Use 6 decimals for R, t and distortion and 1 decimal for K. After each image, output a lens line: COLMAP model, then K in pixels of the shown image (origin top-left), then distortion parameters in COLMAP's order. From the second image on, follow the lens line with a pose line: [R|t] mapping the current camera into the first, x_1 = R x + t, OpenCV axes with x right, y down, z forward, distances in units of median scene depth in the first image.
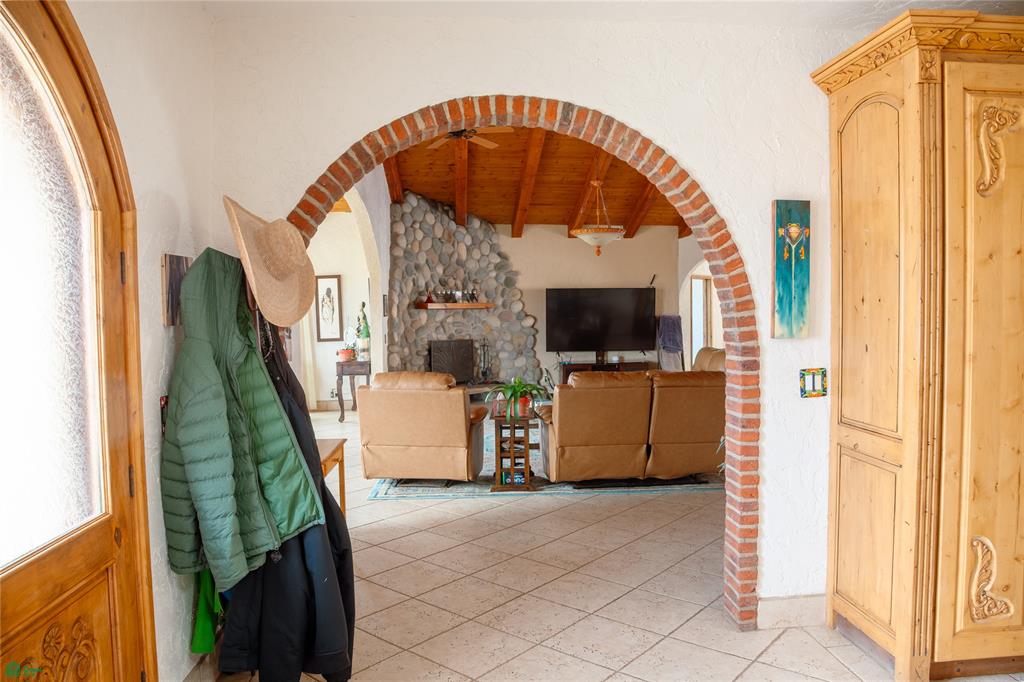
lens RADIAL K [[738.2, 0, 512.0], [0, 738.2, 341.0], [0, 0, 1]] dist [-0.110613, 0.057100]
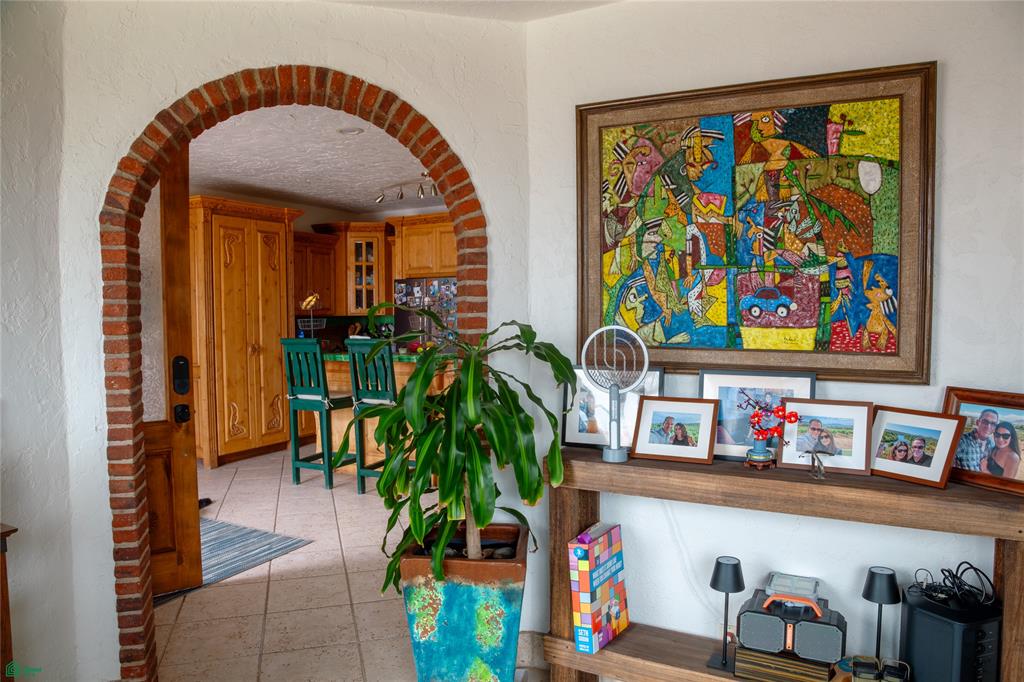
lens RADIAL K [[705.2, 0, 512.0], [0, 705.2, 341.0], [0, 0, 1]] dist [-0.121851, 0.071311]
pose [[0.544520, -0.033770, 0.838068, -0.852426], [0.038350, 0.999147, 0.015343, 0.058099], [-0.837871, 0.023786, 0.545350, -1.186381]]
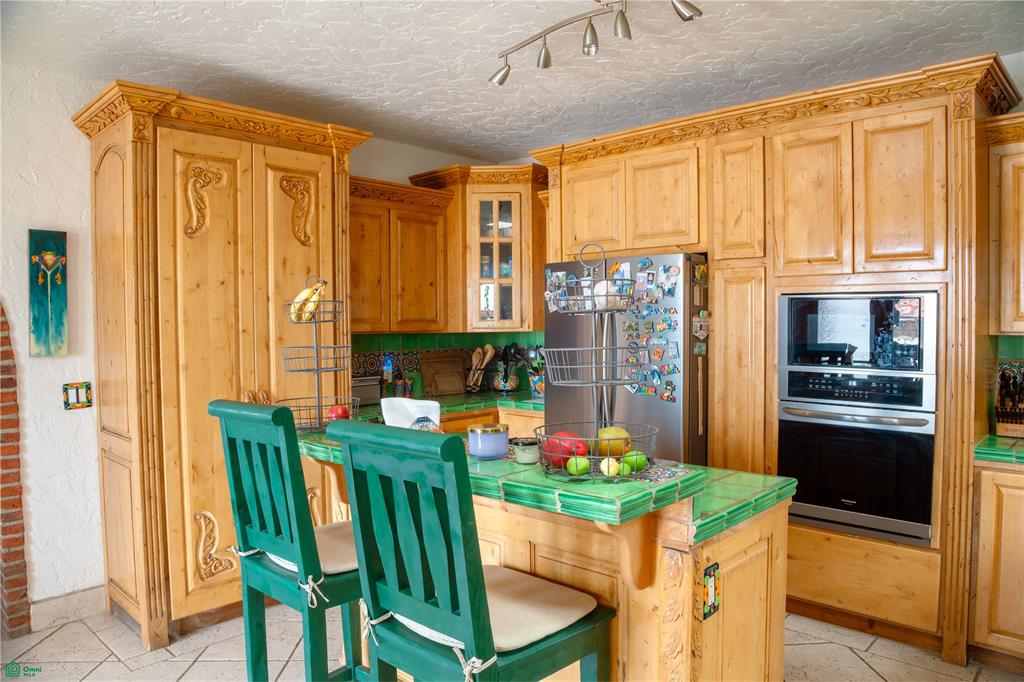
lens RADIAL K [[705.2, 0, 512.0], [0, 705.2, 341.0], [0, 0, 1]] dist [-0.121851, 0.071311]
pose [[0.742383, -0.018587, 0.669718, 0.263177], [0.034035, 0.999371, -0.009992, 0.008491], [-0.669111, 0.030212, 0.742548, -0.265866]]
